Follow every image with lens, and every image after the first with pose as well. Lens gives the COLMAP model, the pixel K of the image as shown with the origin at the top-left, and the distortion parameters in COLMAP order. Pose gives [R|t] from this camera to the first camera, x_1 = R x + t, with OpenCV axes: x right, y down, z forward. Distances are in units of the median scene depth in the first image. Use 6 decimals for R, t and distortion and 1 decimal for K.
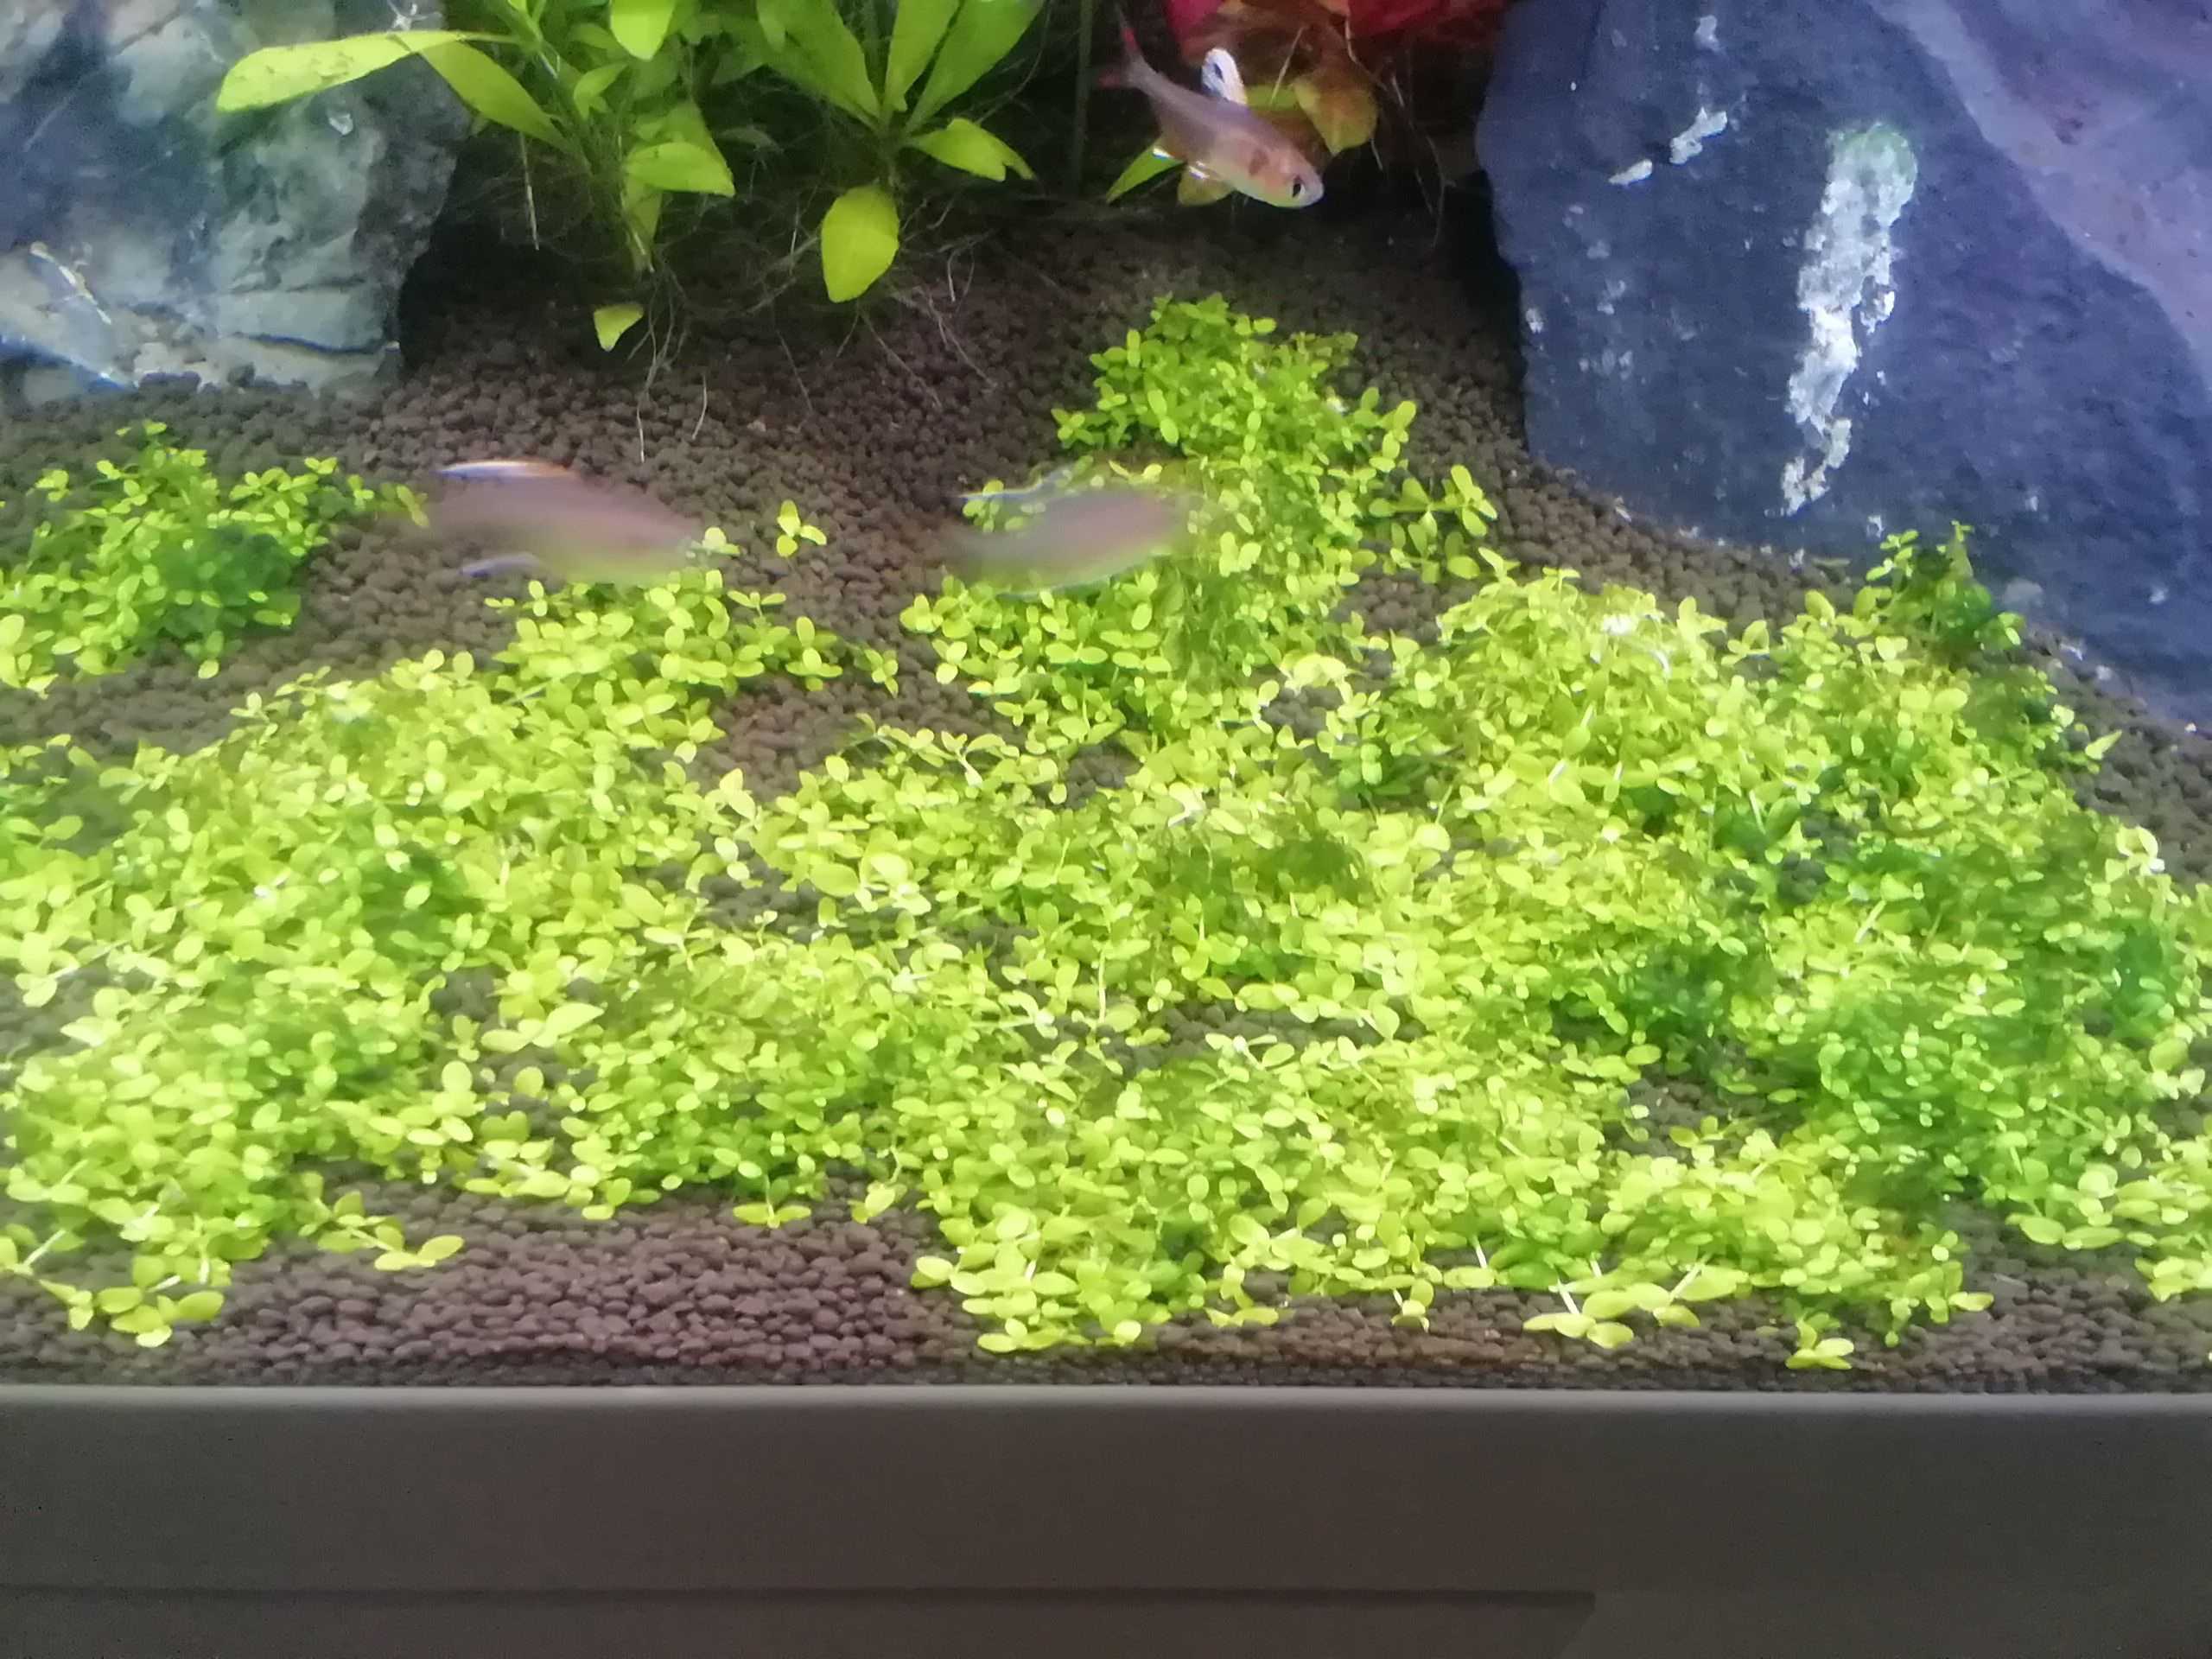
lens RADIAL K [[1779.2, 0, 1108.9], [0, 1779.2, 829.3], [0, 0, 1]] dist [0.056835, -0.042276]
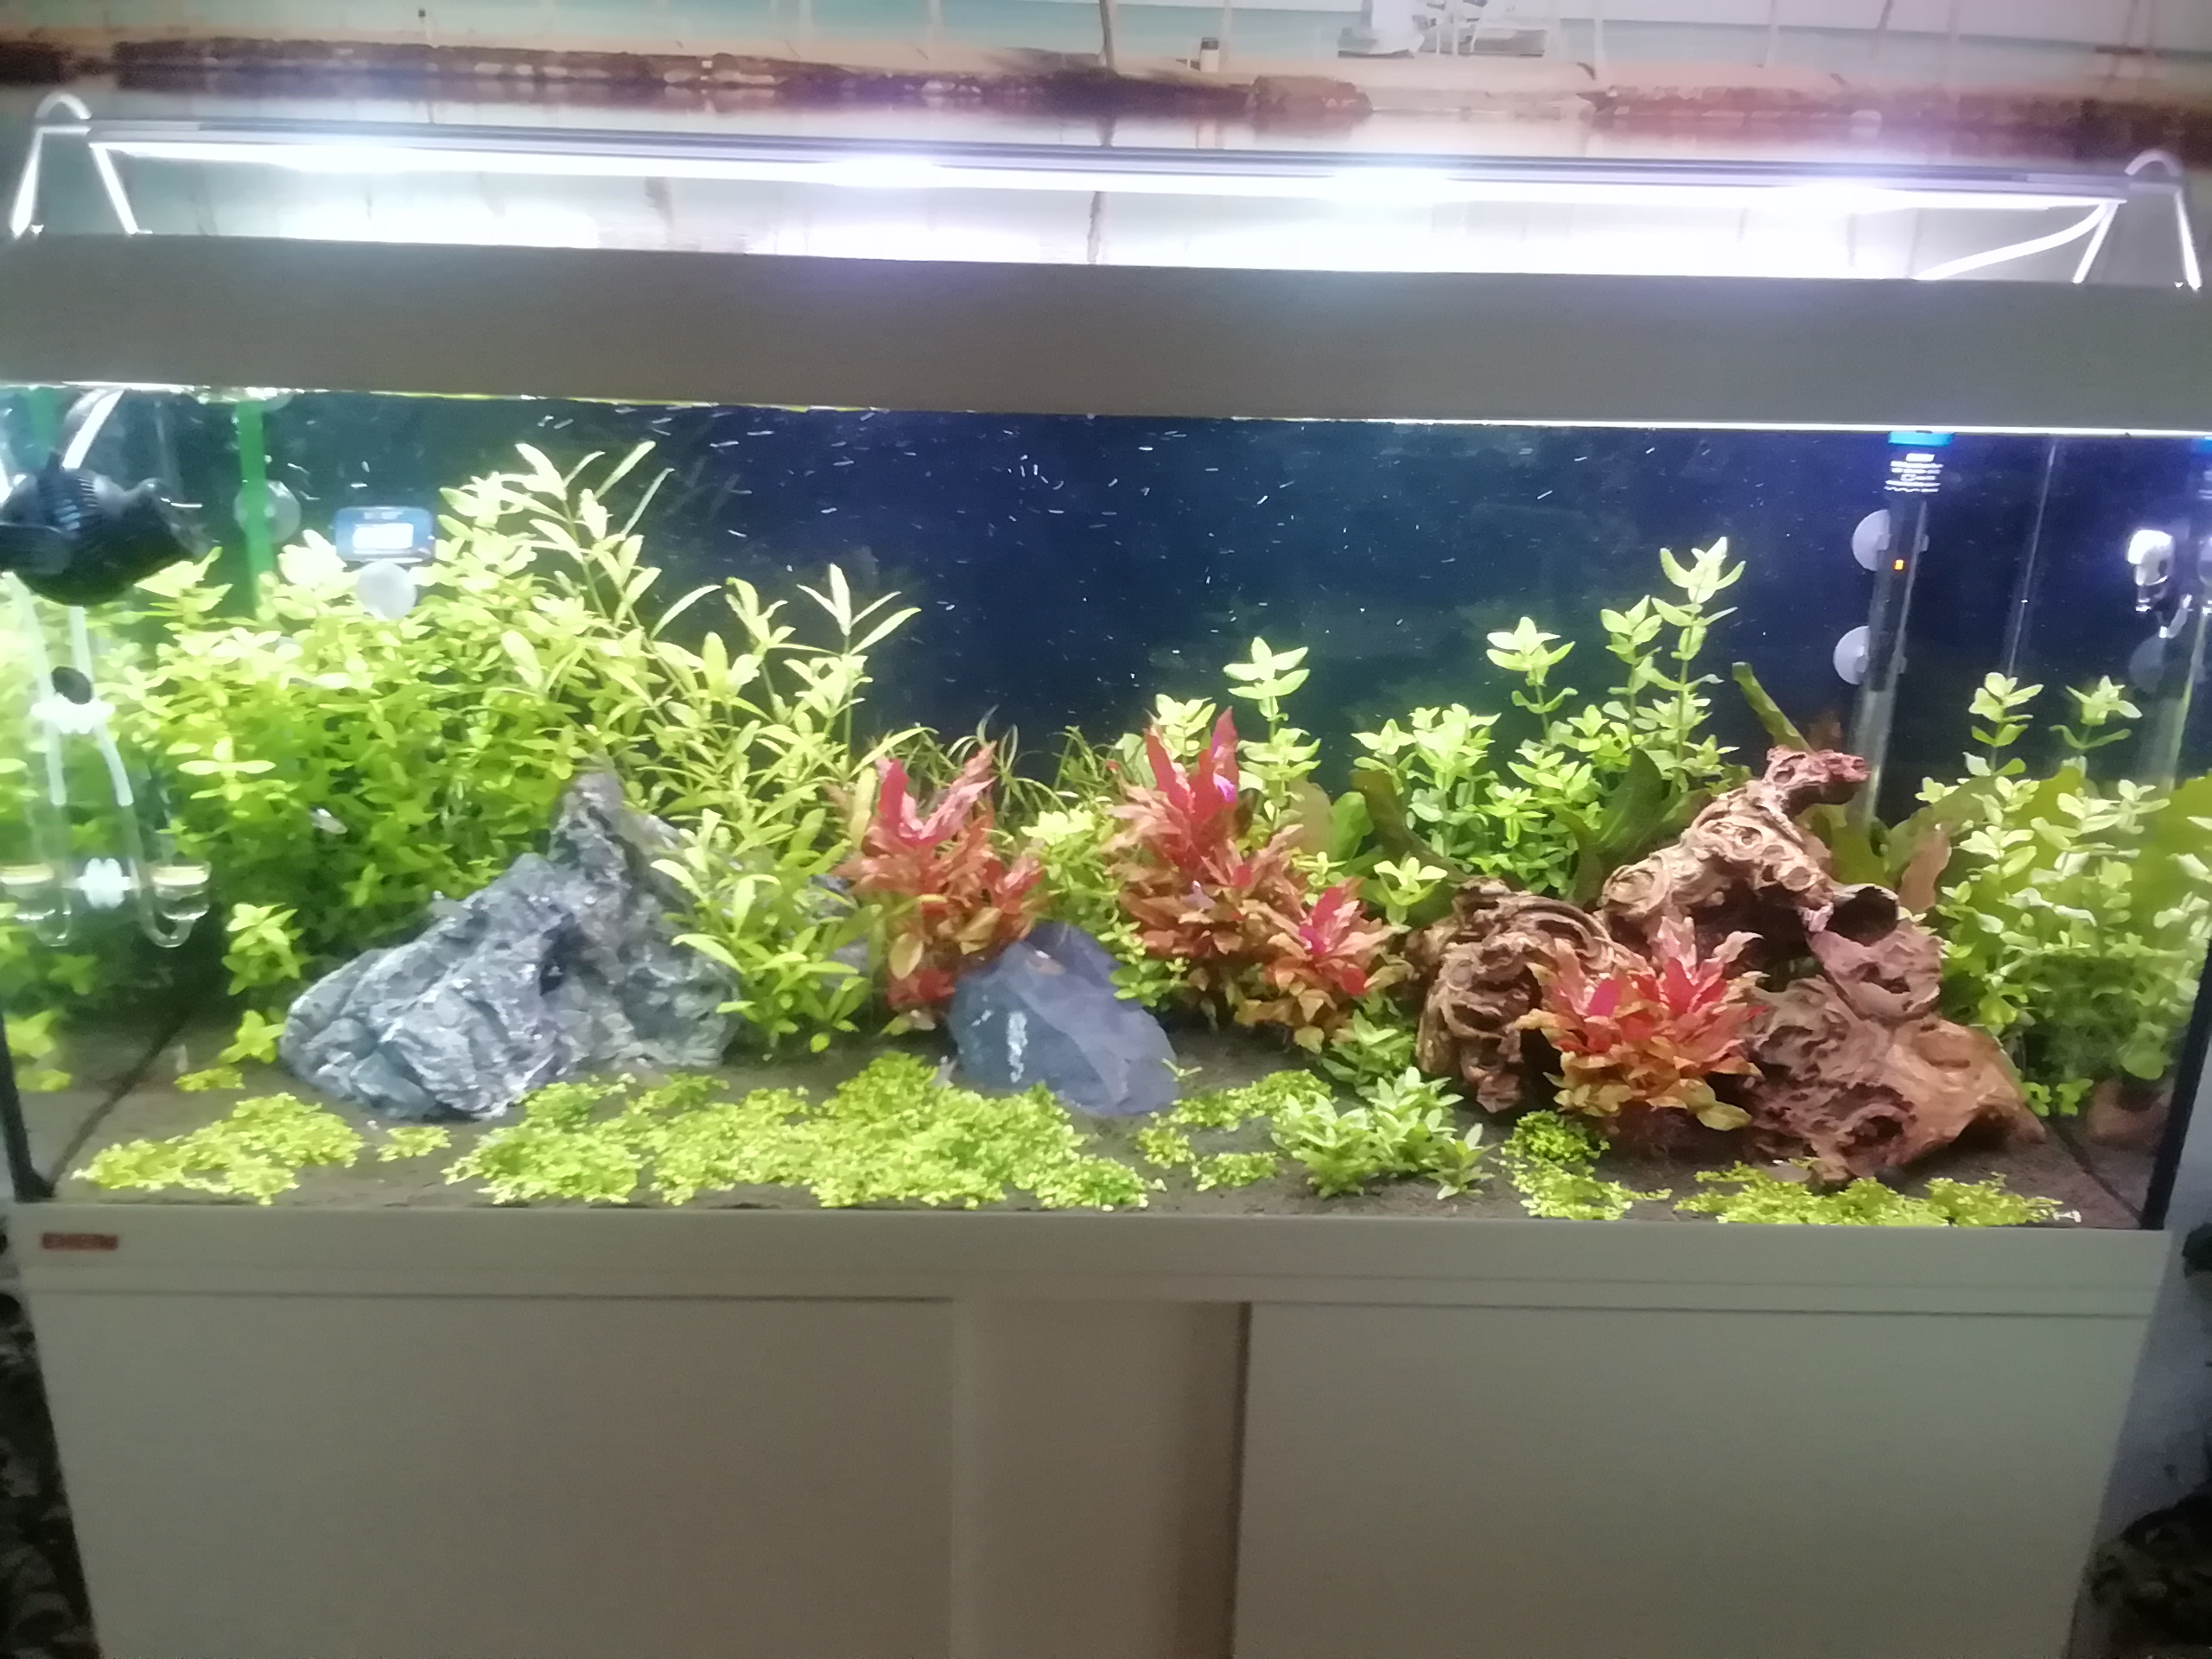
lens RADIAL K [[1779.2, 0, 1118.0], [0, 1779.2, 813.2], [0, 0, 1]] dist [0.056835, -0.042276]
pose [[0.999977, -0.006695, 0.001064, 0.812599], [0.006237, 0.847097, -0.531402, 2.119573], [0.002656, 0.531397, 0.847119, -4.175867]]
